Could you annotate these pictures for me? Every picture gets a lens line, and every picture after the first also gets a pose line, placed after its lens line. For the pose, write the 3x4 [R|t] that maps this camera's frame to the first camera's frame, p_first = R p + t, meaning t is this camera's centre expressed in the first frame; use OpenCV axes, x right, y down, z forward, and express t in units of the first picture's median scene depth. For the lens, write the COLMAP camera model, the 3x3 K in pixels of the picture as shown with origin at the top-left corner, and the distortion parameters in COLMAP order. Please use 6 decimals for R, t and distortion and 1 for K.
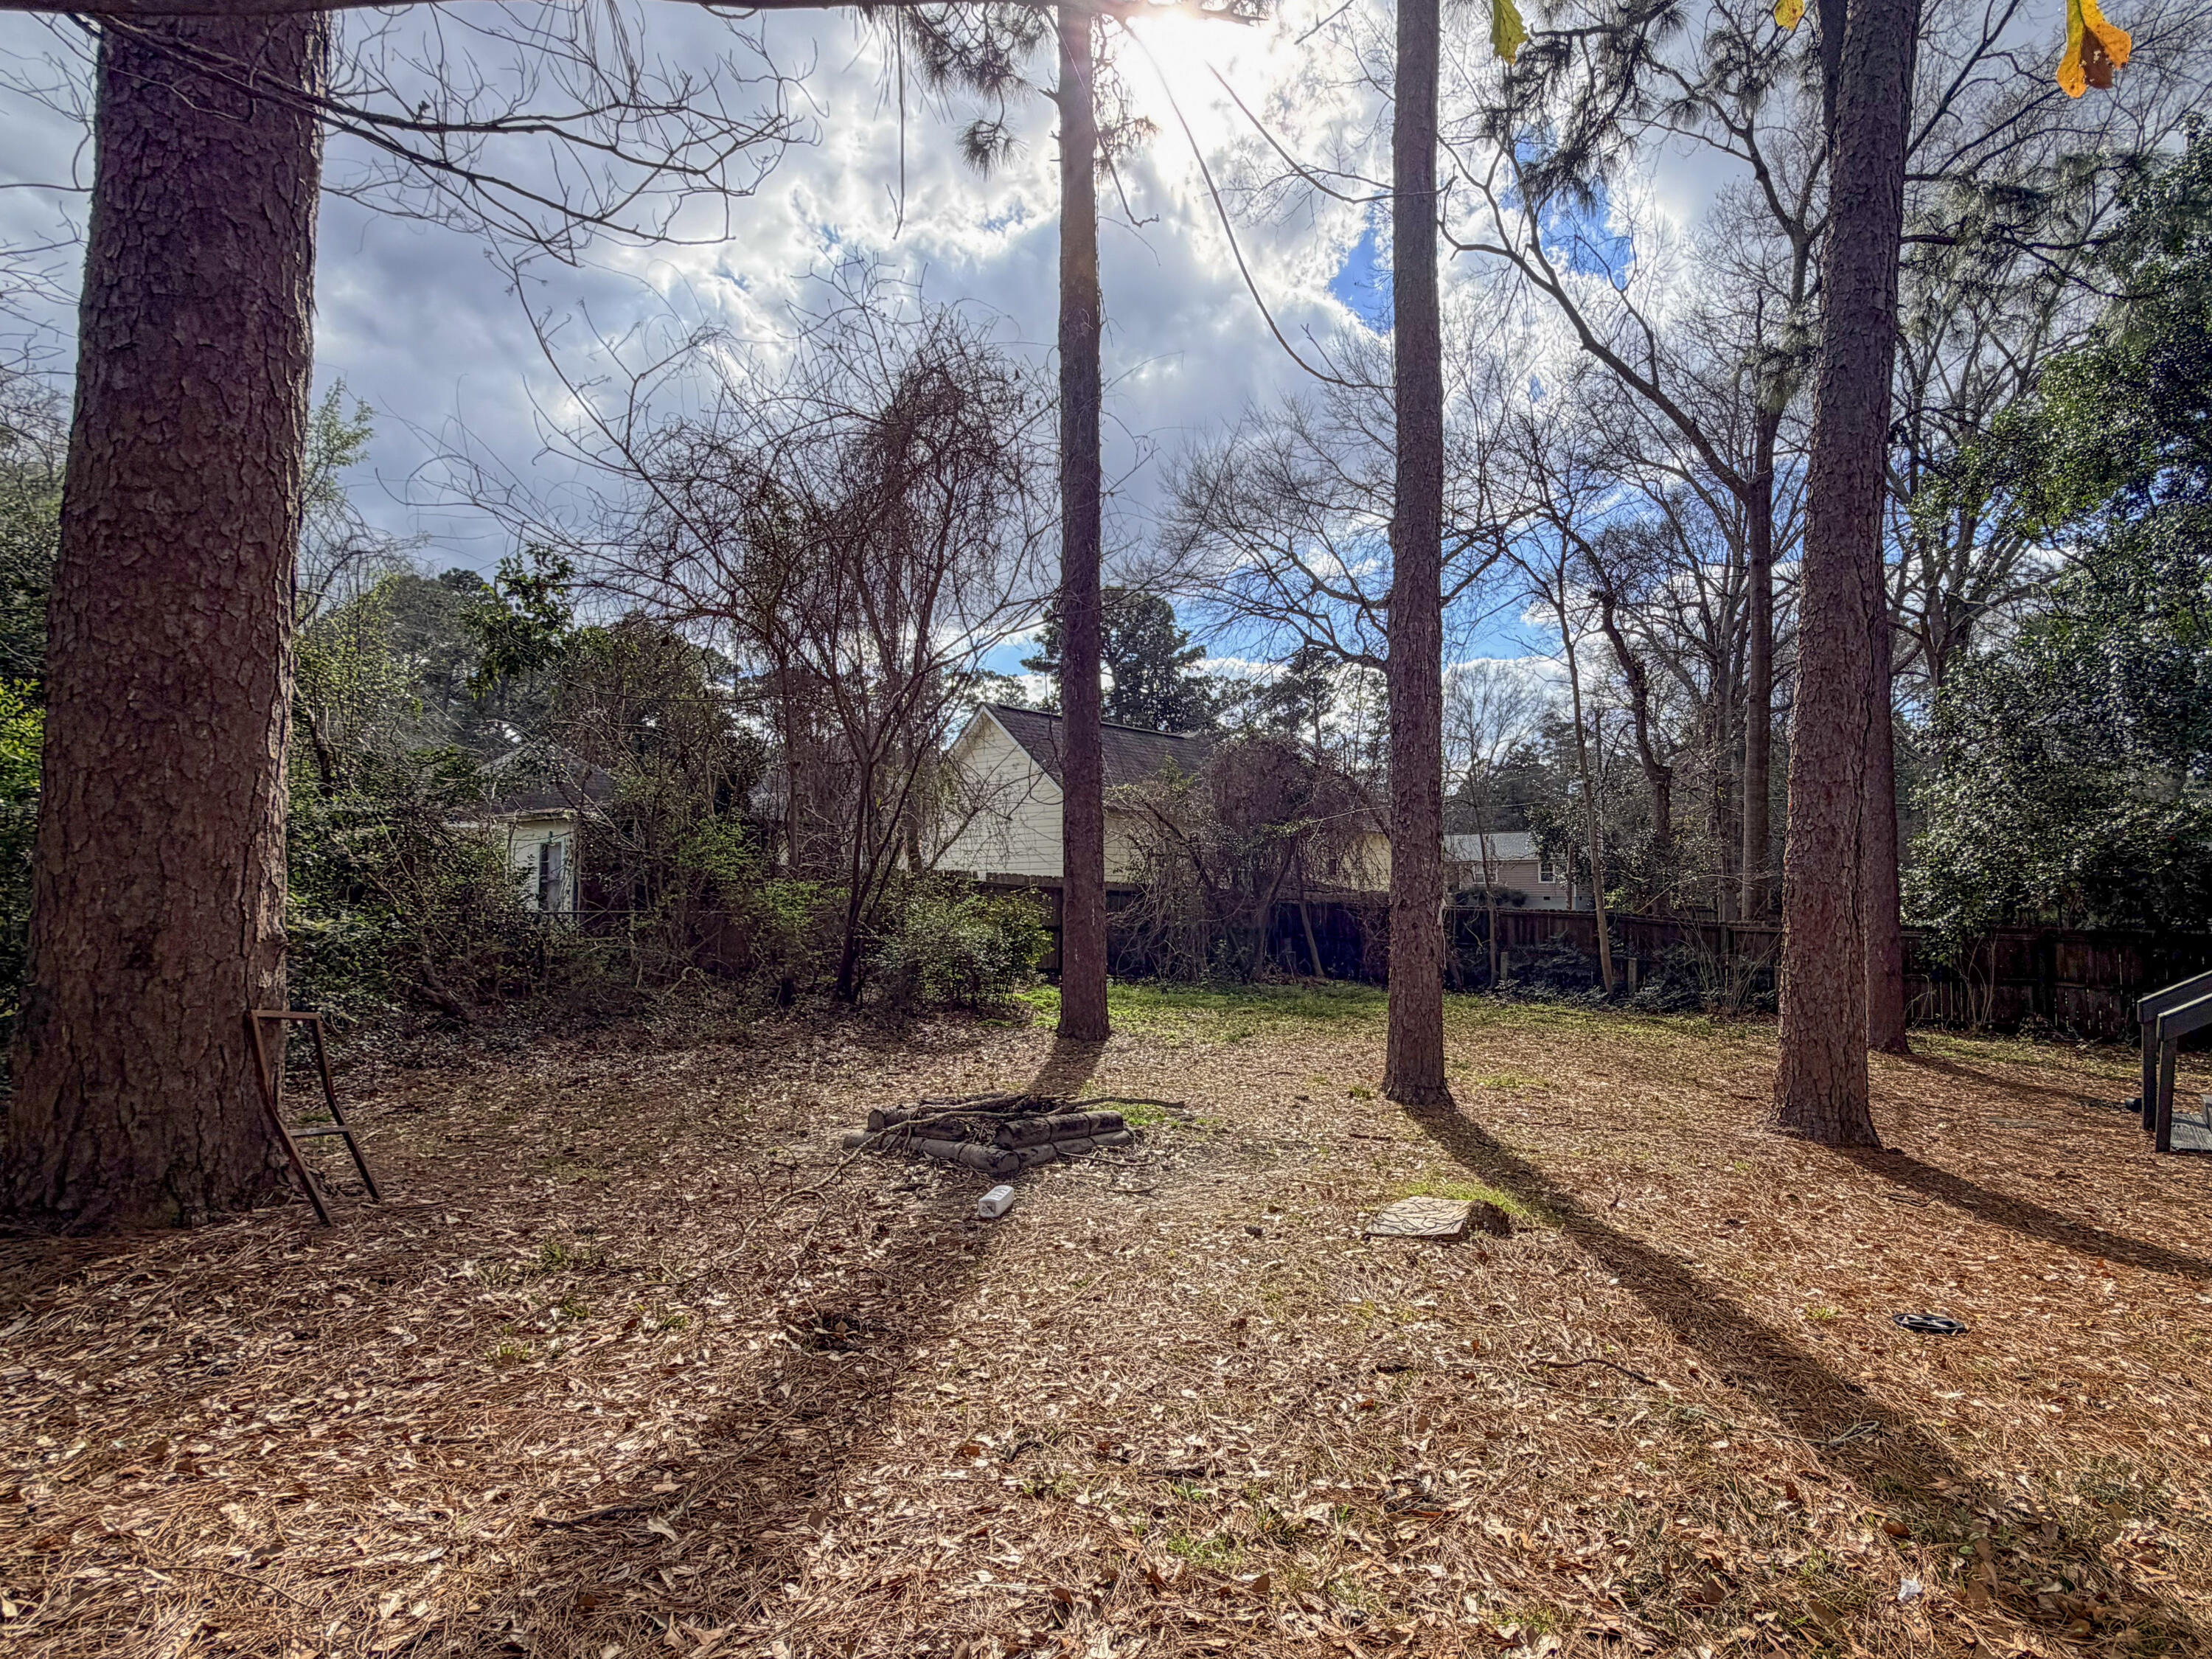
lens RADIAL K [[1064.1, 0, 1106.0], [0, 1064.1, 829.5], [0, 0, 1]] dist [0.001826, 0.000286]
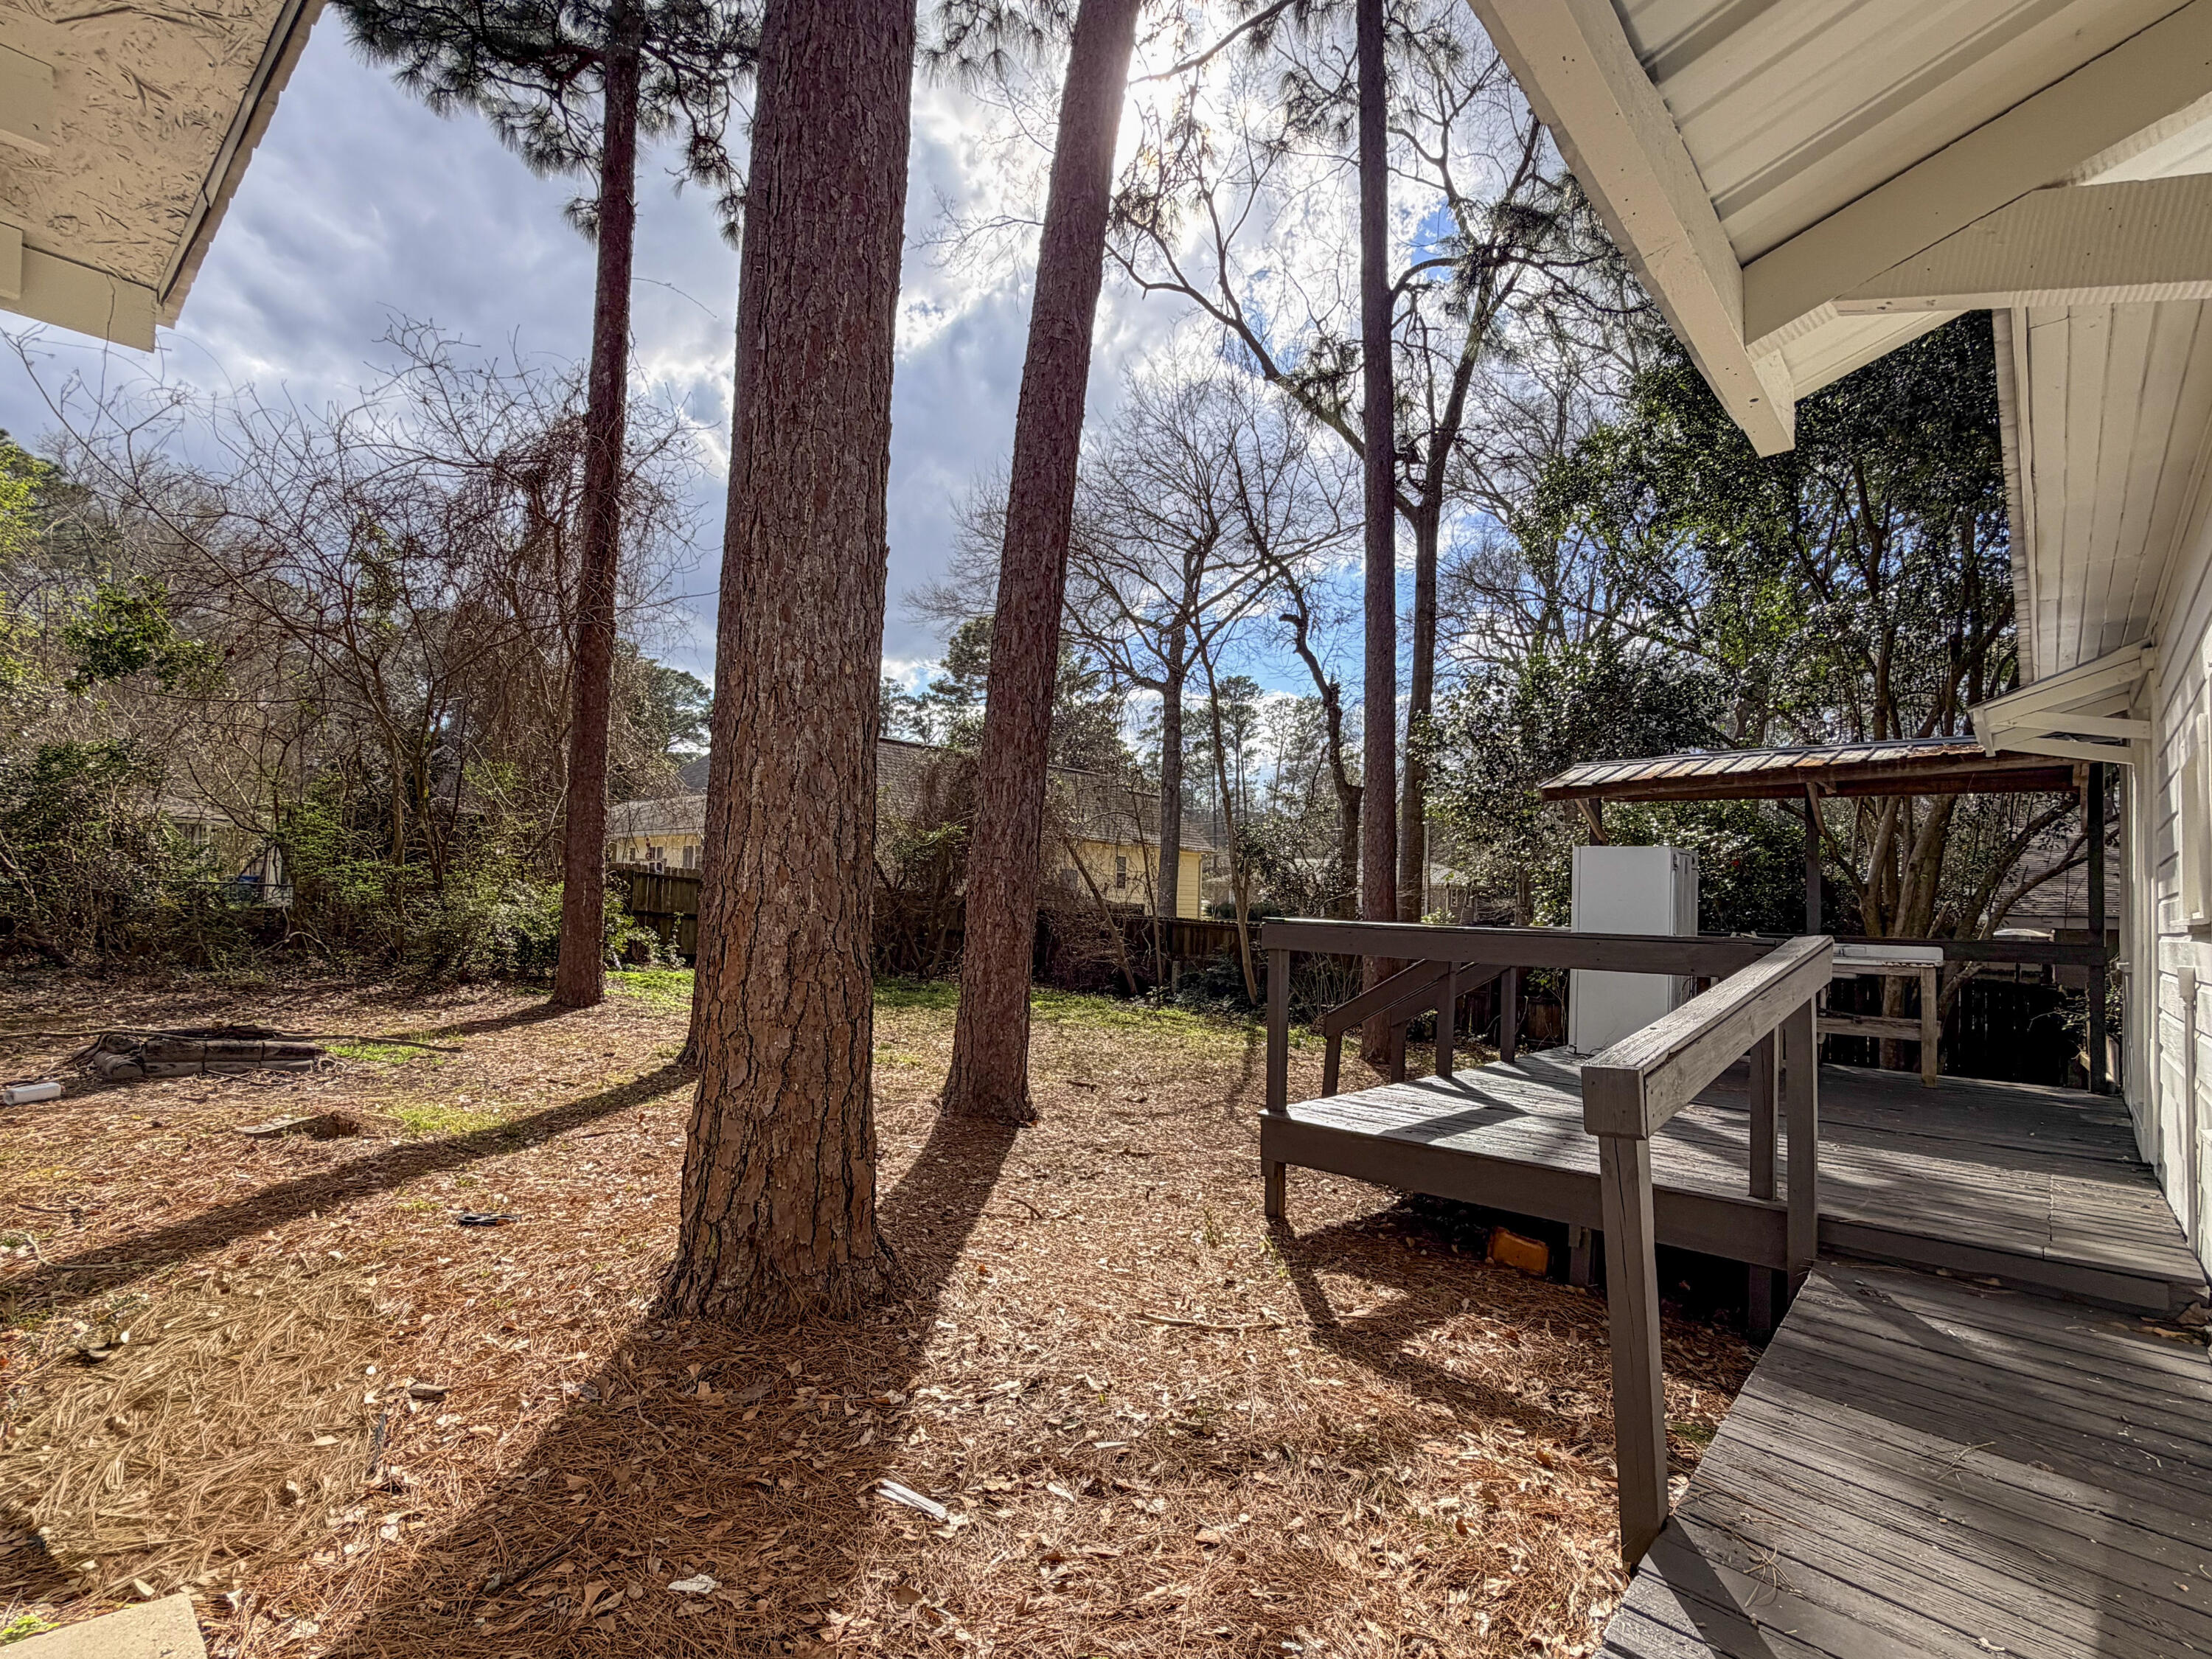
lens RADIAL K [[1064.1, 0, 1106.0], [0, 1064.1, 829.5], [0, 0, 1]] dist [0.001826, 0.000286]
pose [[0.987467, 0.025345, -0.155776, 0.262660], [-0.029844, 0.999200, -0.026613, 0.008457], [0.154977, 0.030929, 0.987434, -0.013028]]
